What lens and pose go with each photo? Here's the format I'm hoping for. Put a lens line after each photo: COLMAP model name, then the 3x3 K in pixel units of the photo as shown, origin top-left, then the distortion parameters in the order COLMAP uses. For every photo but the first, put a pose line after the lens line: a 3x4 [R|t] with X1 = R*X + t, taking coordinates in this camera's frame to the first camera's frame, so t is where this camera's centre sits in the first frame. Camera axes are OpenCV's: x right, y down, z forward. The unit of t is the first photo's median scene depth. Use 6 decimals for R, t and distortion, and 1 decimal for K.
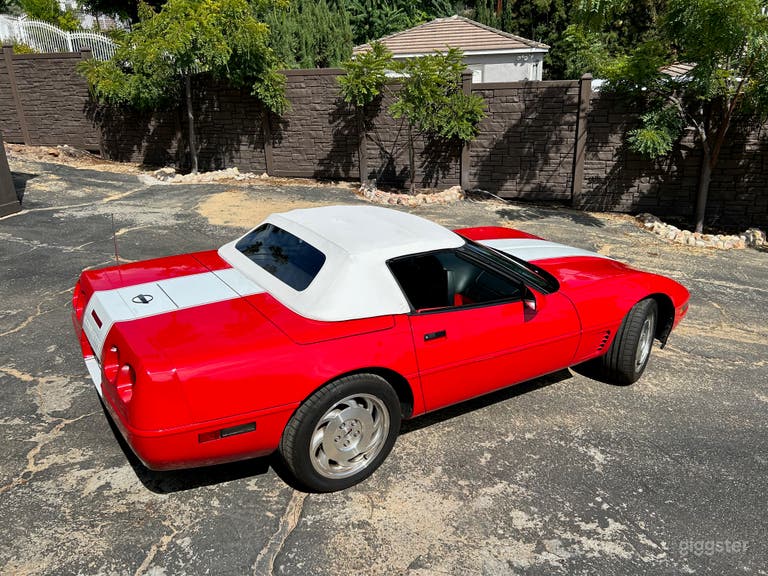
lens RADIAL K [[619.2, 0, 384.9], [0, 619.2, 287.8], [0, 0, 1]] dist [0.022797, -0.023283]
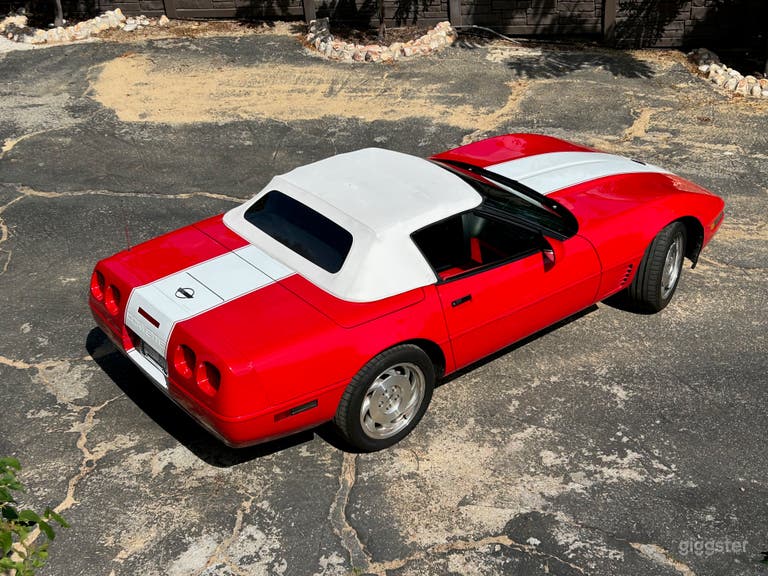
lens RADIAL K [[1044.1, 0, 386.7], [0, 1044.1, 288.6], [0, 0, 1]] dist [0.055155, 0.000000]
pose [[0.994414, -0.088149, 0.058058, -0.140946], [0.076519, 0.980923, 0.178706, -0.259002], [-0.072703, -0.173265, 0.982188, -0.705247]]
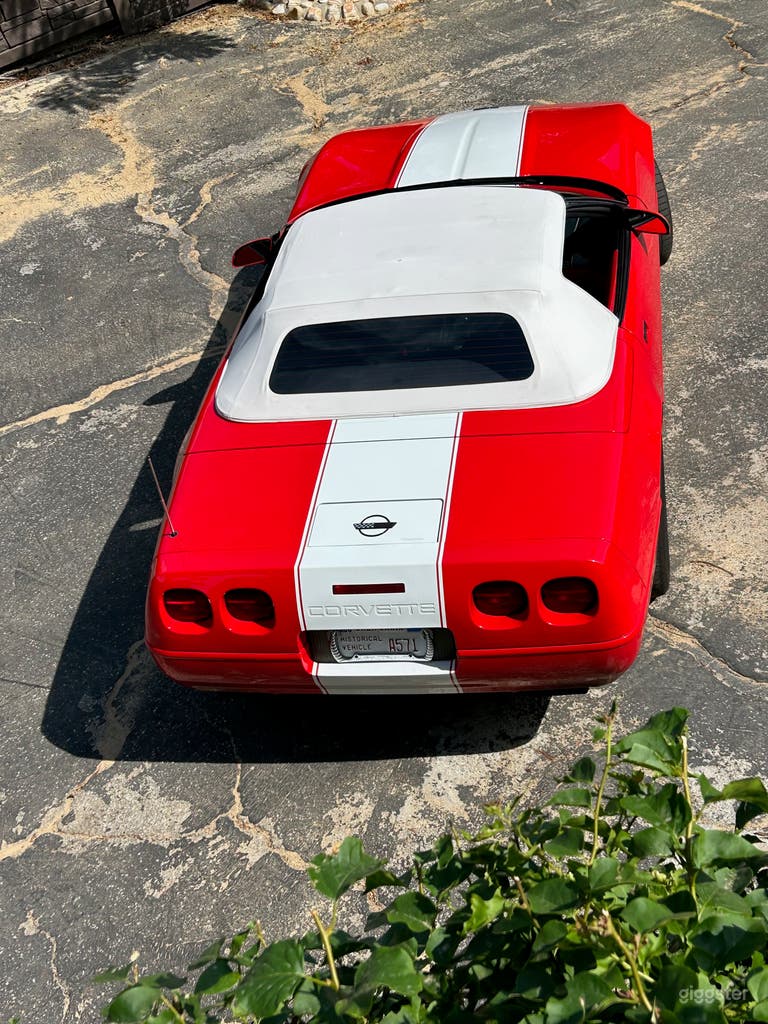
lens RADIAL K [[1392.2, 0, 383.8], [0, 1392.2, 507.3], [0, 0, 1]] dist [0.055155, 0.000000]
pose [[0.653731, -0.578685, 0.487606, -0.964616], [0.432748, 0.814489, 0.386442, -0.484078], [-0.620778, -0.041619, 0.782881, -0.072689]]
